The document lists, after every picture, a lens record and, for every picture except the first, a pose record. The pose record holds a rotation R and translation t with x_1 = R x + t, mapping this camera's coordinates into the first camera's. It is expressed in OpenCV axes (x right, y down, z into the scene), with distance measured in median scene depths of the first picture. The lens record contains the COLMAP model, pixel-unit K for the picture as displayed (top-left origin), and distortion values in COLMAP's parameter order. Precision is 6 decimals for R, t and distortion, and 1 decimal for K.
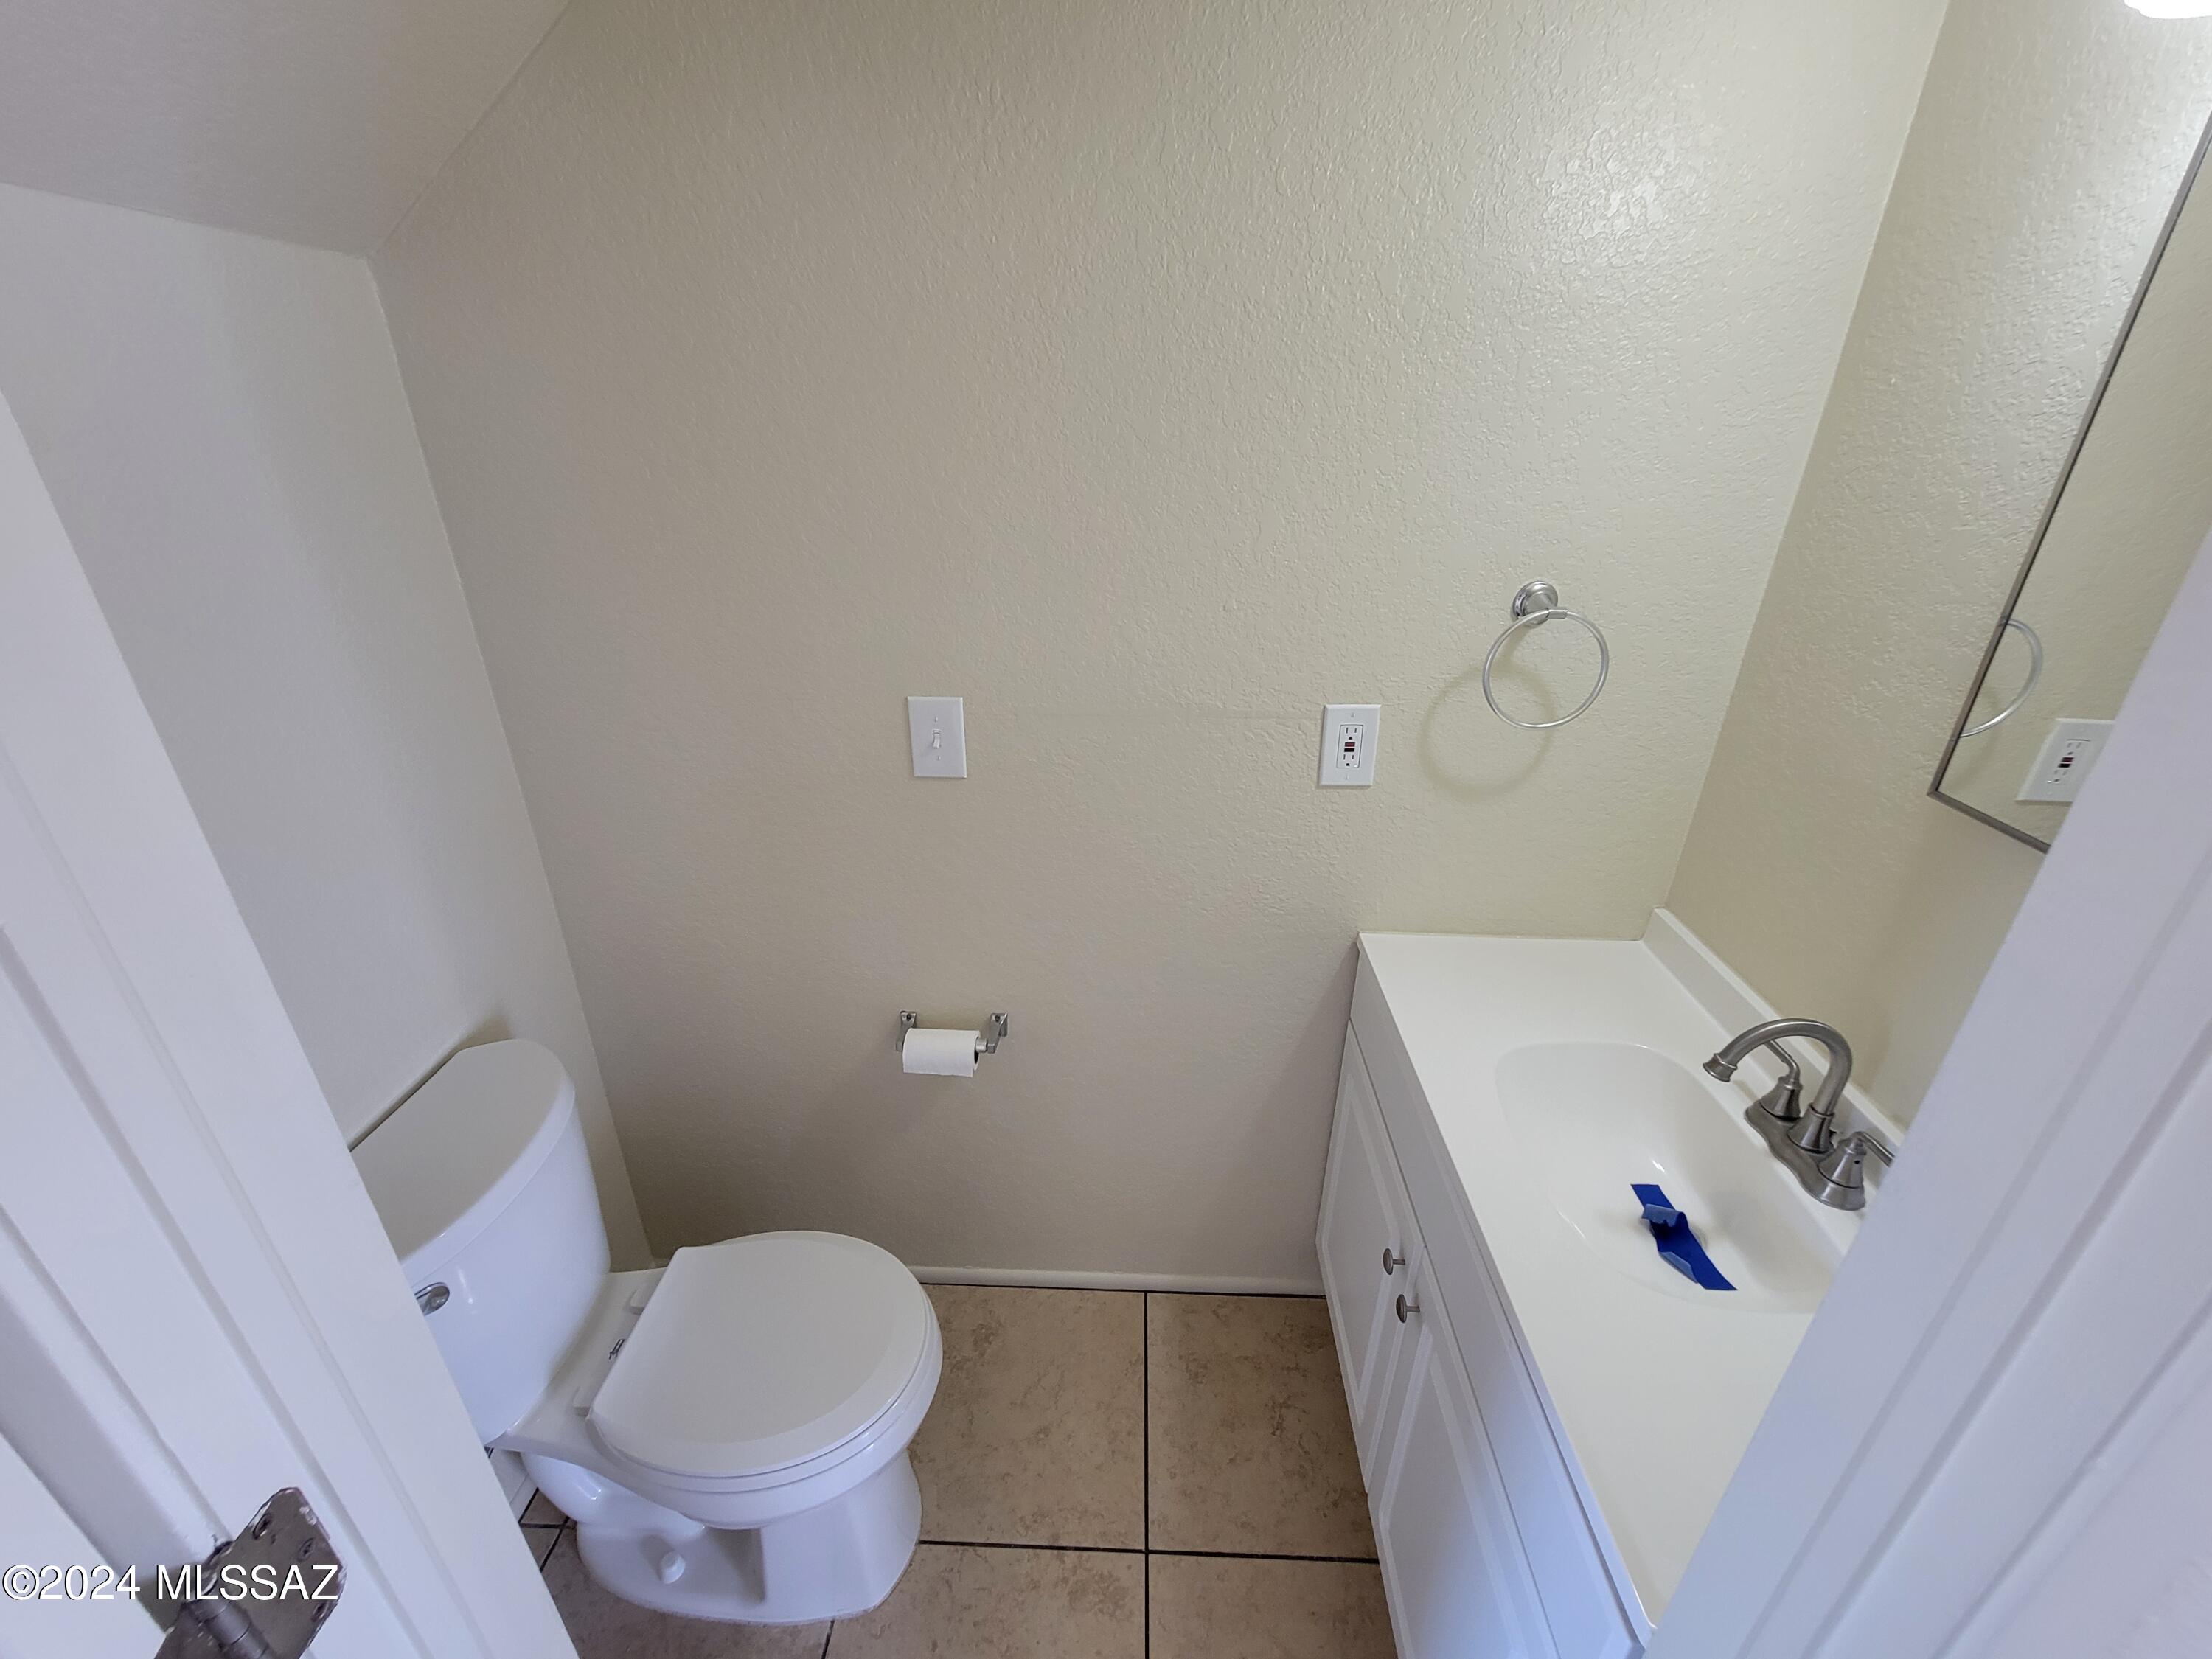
lens RADIAL K [[897.0, 0, 1105.6], [0, 897.0, 831.1], [0, 0, 1]] dist [-0.003933, -0.000159]
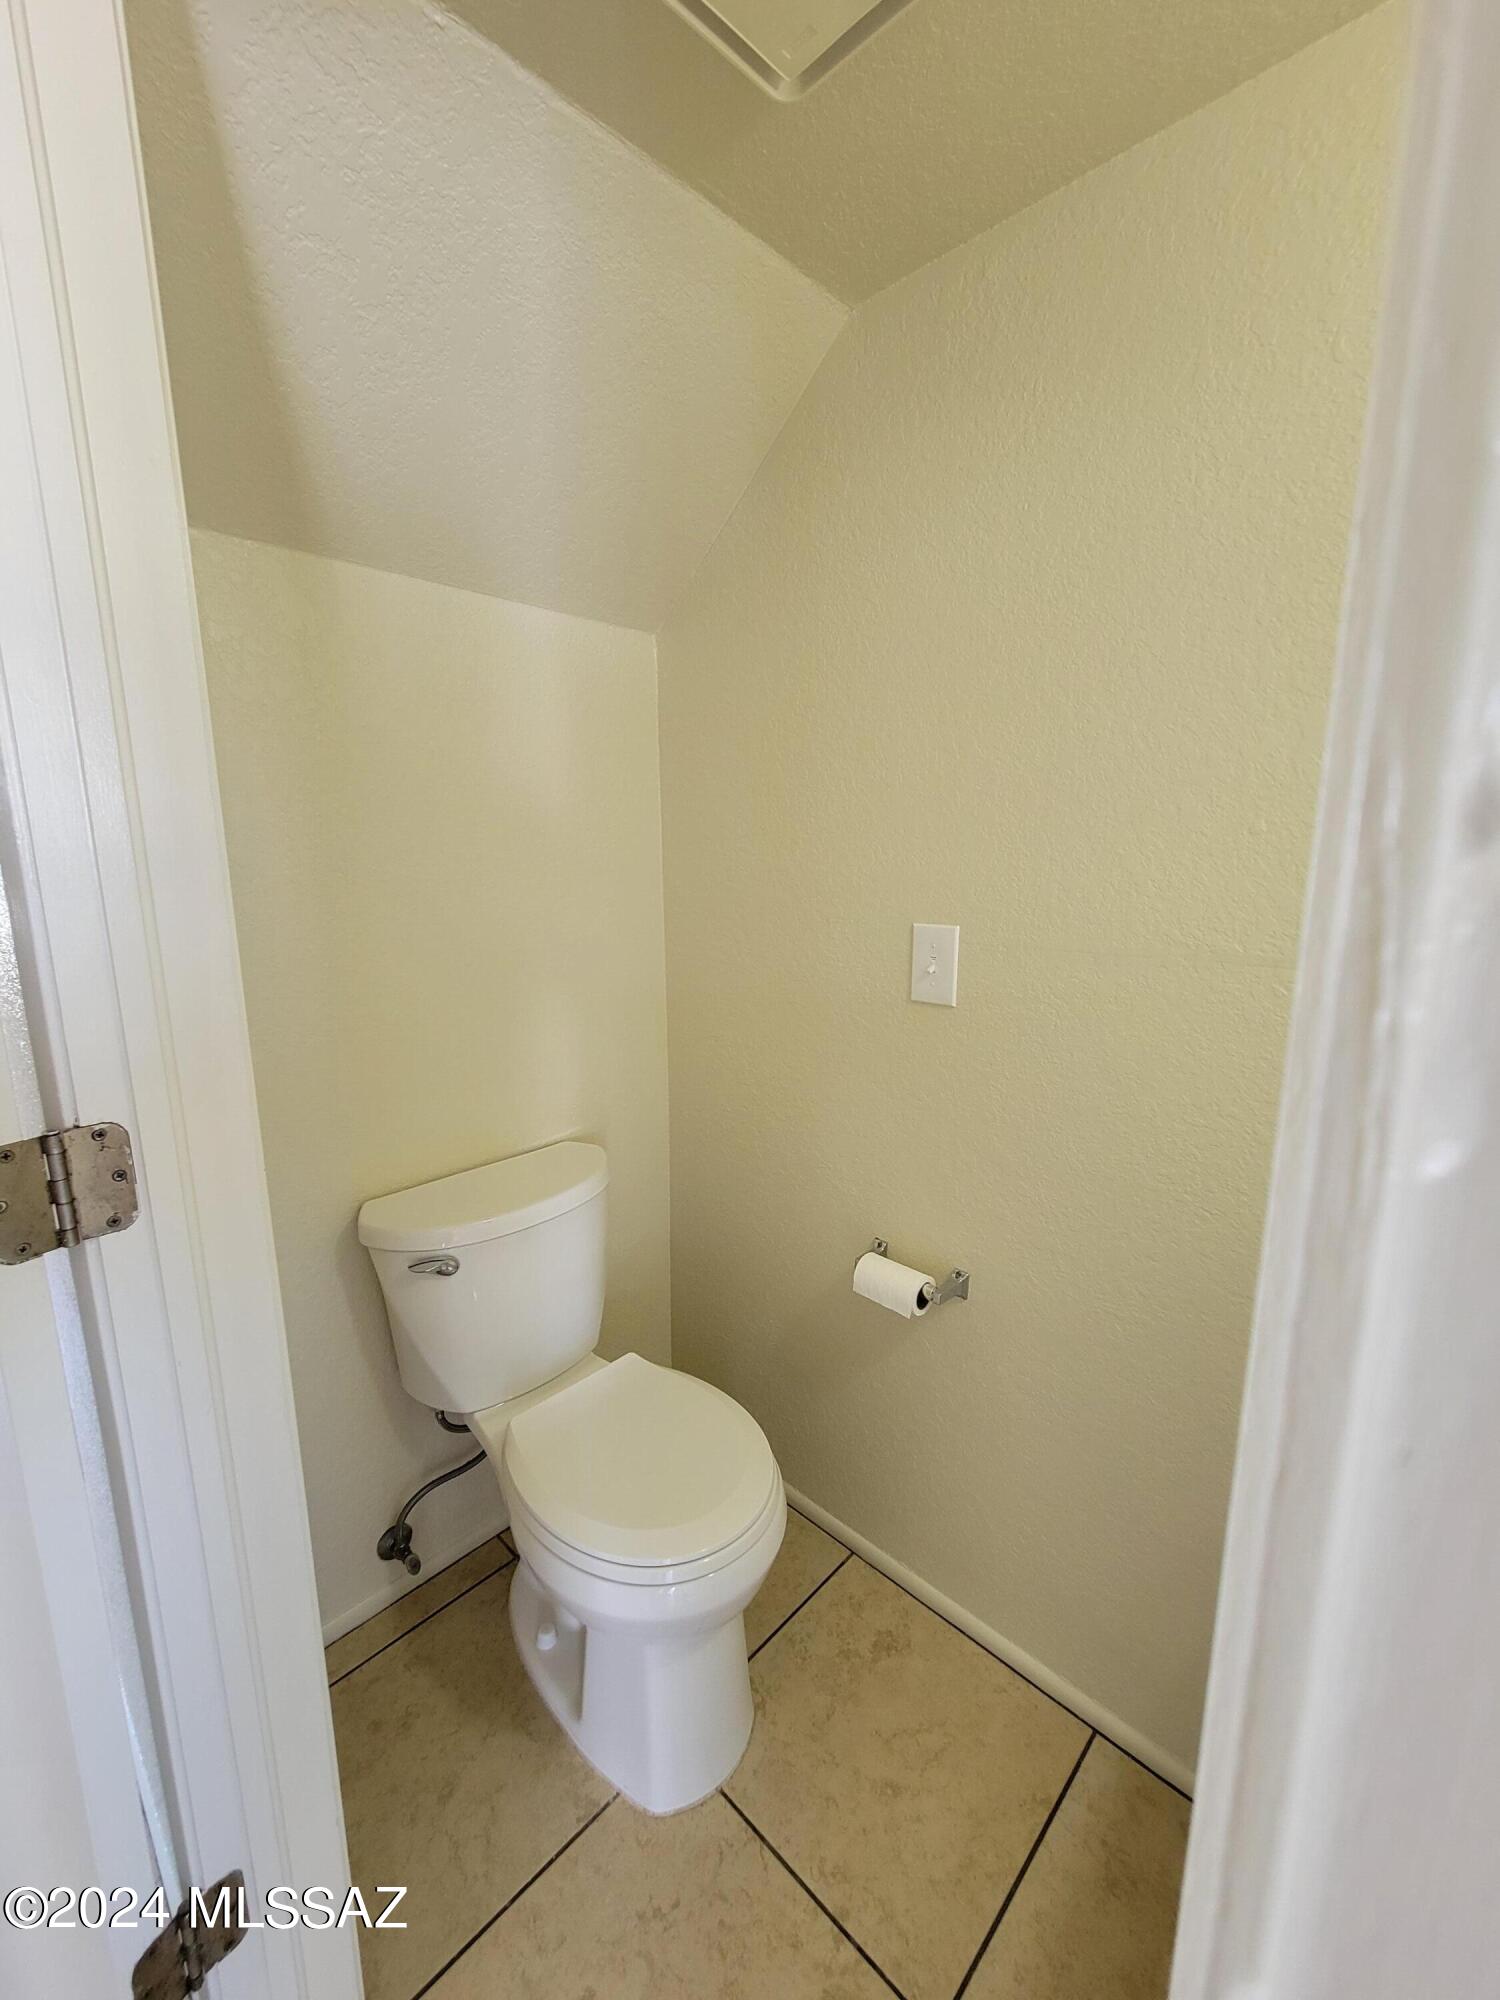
lens RADIAL K [[811.1, 0, 746.1], [0, 811.1, 999.5], [0, 0, 1]] dist [-0.003933, -0.000159]
pose [[0.733342, 0.106970, -0.671392, 0.287570], [-0.267778, 0.953163, -0.140623, 0.125757], [0.624904, 0.282908, 0.727639, 0.177819]]
